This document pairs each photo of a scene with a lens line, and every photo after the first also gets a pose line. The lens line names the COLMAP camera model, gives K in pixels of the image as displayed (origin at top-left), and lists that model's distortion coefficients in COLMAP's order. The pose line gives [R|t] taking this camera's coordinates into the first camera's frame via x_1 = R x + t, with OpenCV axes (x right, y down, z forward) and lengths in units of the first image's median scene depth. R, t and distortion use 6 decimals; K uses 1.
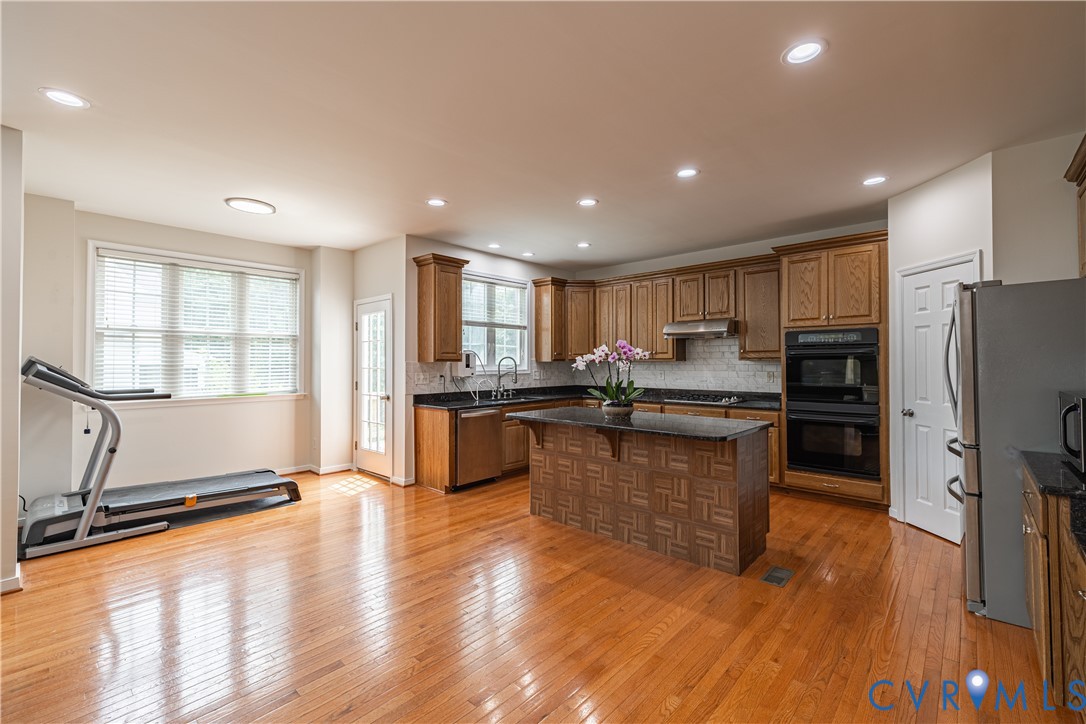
lens RADIAL K [[458.4, 0, 543.0], [0, 458.4, 362.0], [0, 0, 1]] dist [0.001408, -0.000209]
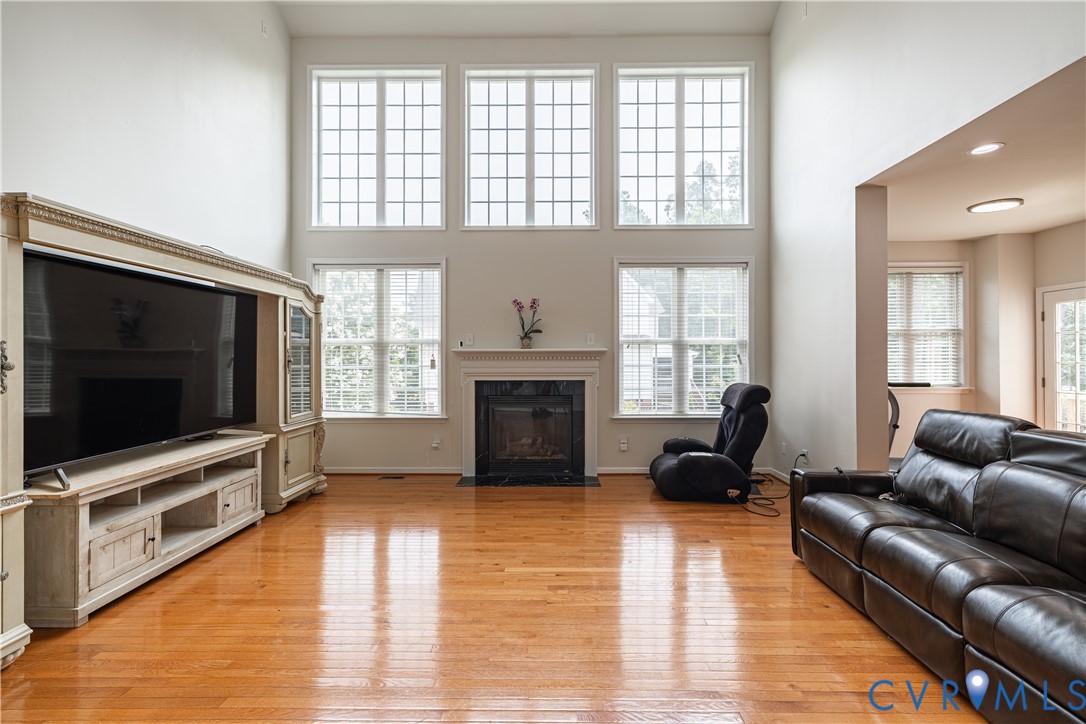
lens RADIAL K [[458.4, 0, 543.0], [0, 458.4, 362.0], [0, 0, 1]] dist [0.001408, -0.000209]
pose [[0.669422, 0.008587, -0.742833, -0.432563], [0.000809, 0.999924, 0.012288, 0.000669], [0.742882, -0.008827, 0.669365, -0.366580]]
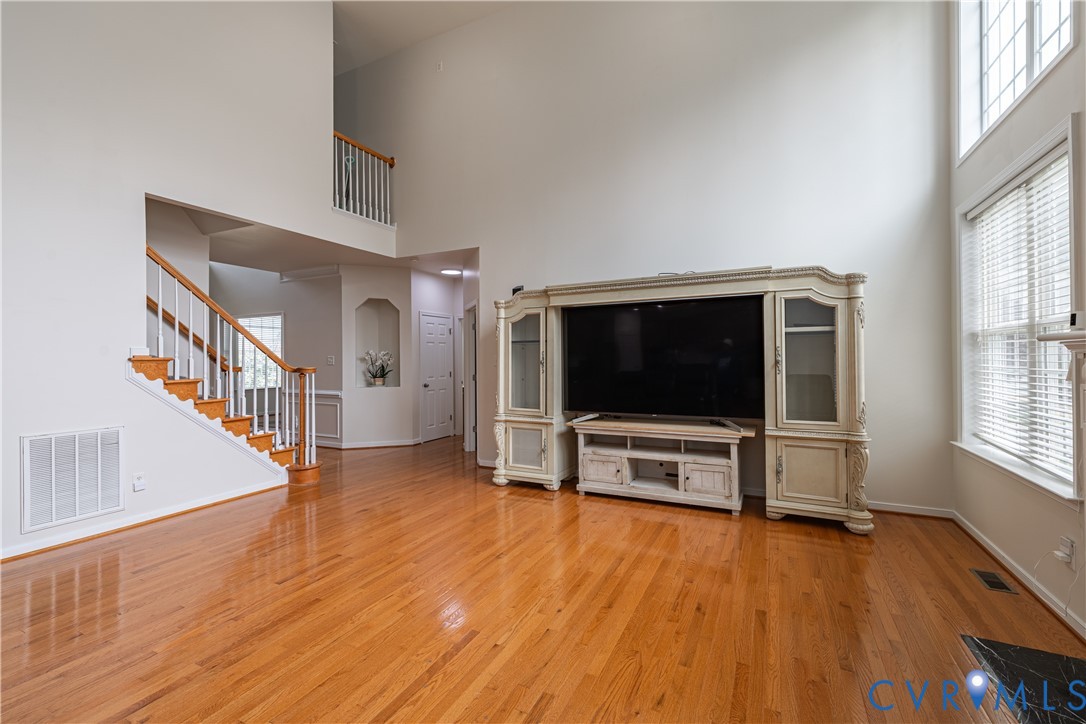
lens RADIAL K [[472.5, 0, 543.0], [0, 472.5, 362.0], [0, 0, 1]] dist [0.020976, 0.000000]
pose [[-0.958081, 0.014140, -0.286148, -0.730099], [0.014273, 0.999897, 0.001620, 0.004161], [0.286141, -0.002532, -0.958184, 0.431172]]
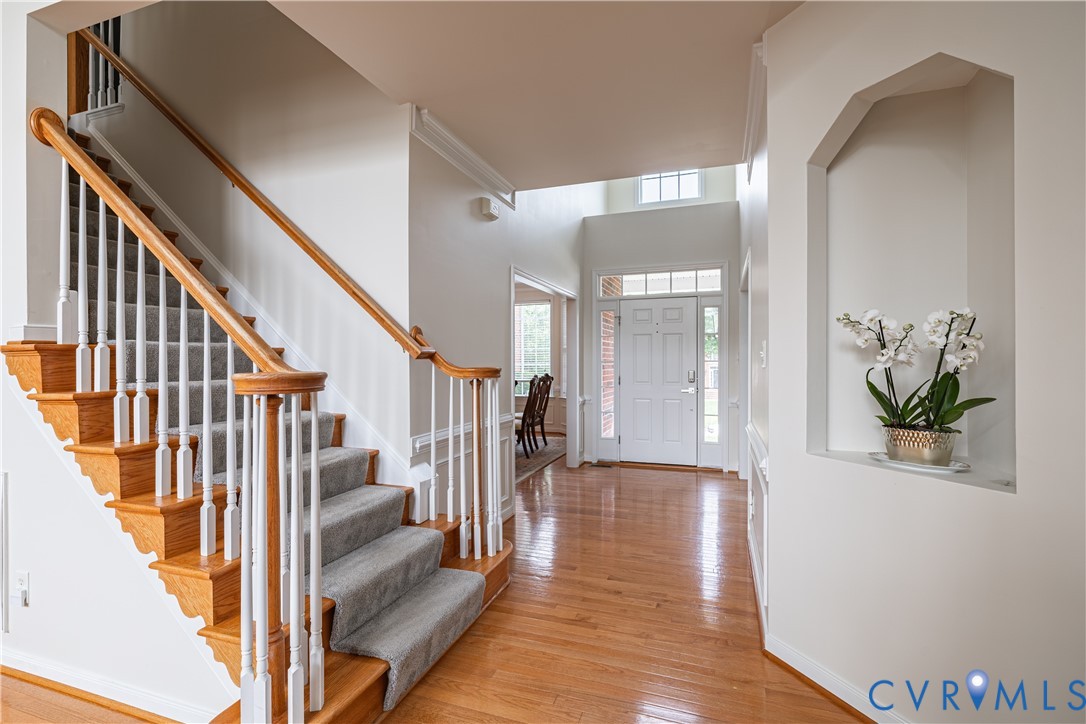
lens RADIAL K [[501.1, 0, 543.0], [0, 501.1, 362.0], [0, 0, 1]] dist [0.000377, -0.000083]
pose [[-0.399624, 0.004136, 0.916670, -0.866360], [0.000370, 0.999990, -0.004350, 0.003950], [-0.916679, -0.001399, -0.399622, -0.667898]]
